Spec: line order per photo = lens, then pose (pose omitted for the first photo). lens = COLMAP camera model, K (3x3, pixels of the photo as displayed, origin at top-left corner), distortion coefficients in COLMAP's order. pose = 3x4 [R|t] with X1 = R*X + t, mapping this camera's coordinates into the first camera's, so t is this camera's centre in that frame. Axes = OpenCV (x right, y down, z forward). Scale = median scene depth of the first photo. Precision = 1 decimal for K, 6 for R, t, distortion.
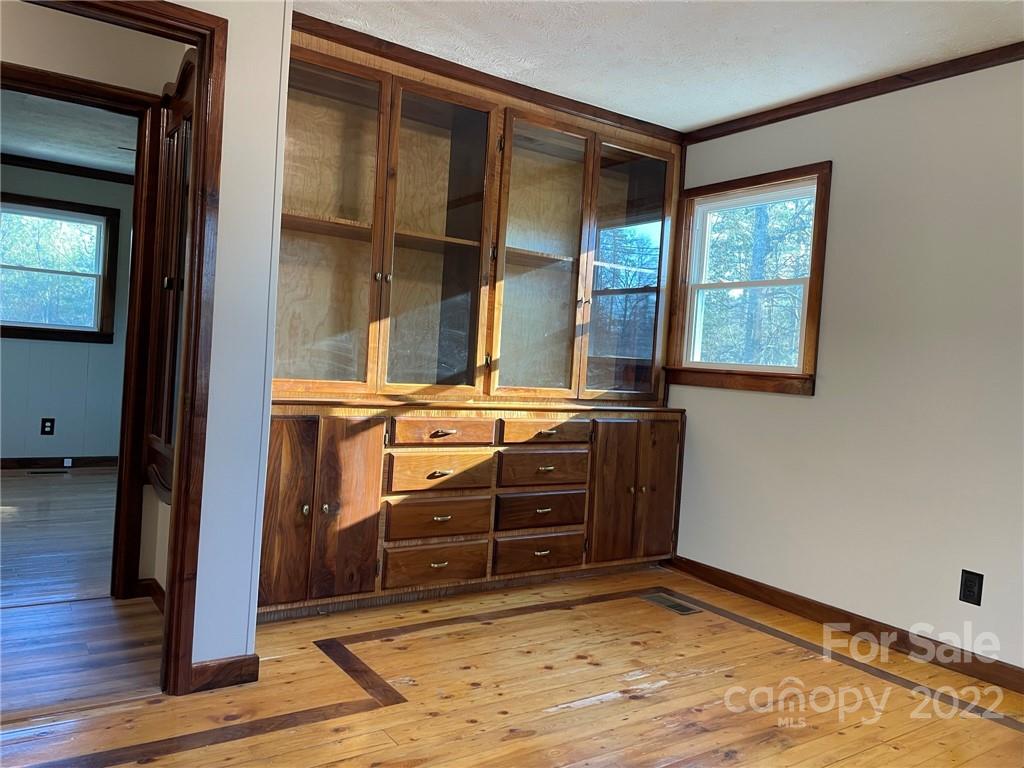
lens RADIAL K [[768.8, 0, 507.1], [0, 768.8, 378.3], [0, 0, 1]] dist [0.100273, -0.127603]
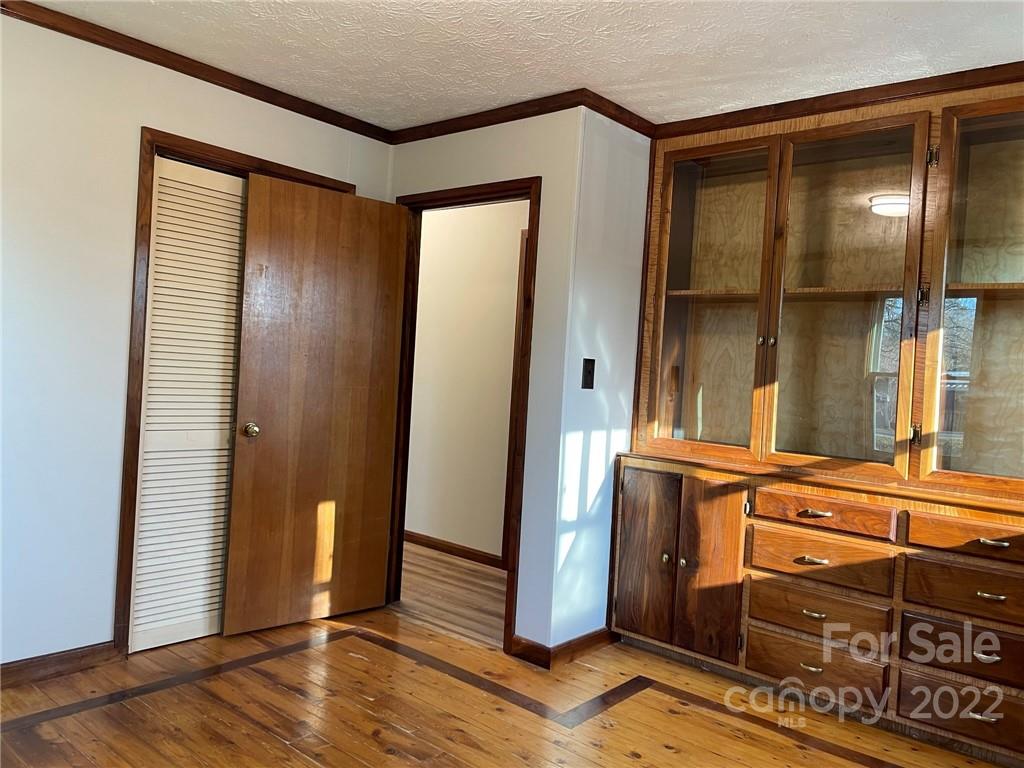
lens RADIAL K [[768.8, 0, 506.7], [0, 768.8, 378.7], [0, 0, 1]] dist [0.100273, -0.127603]
pose [[0.262447, -0.030631, -0.964460, 0.704079], [-0.062720, 0.996841, -0.048727, -0.016468], [0.962906, 0.073280, 0.259697, 0.443178]]
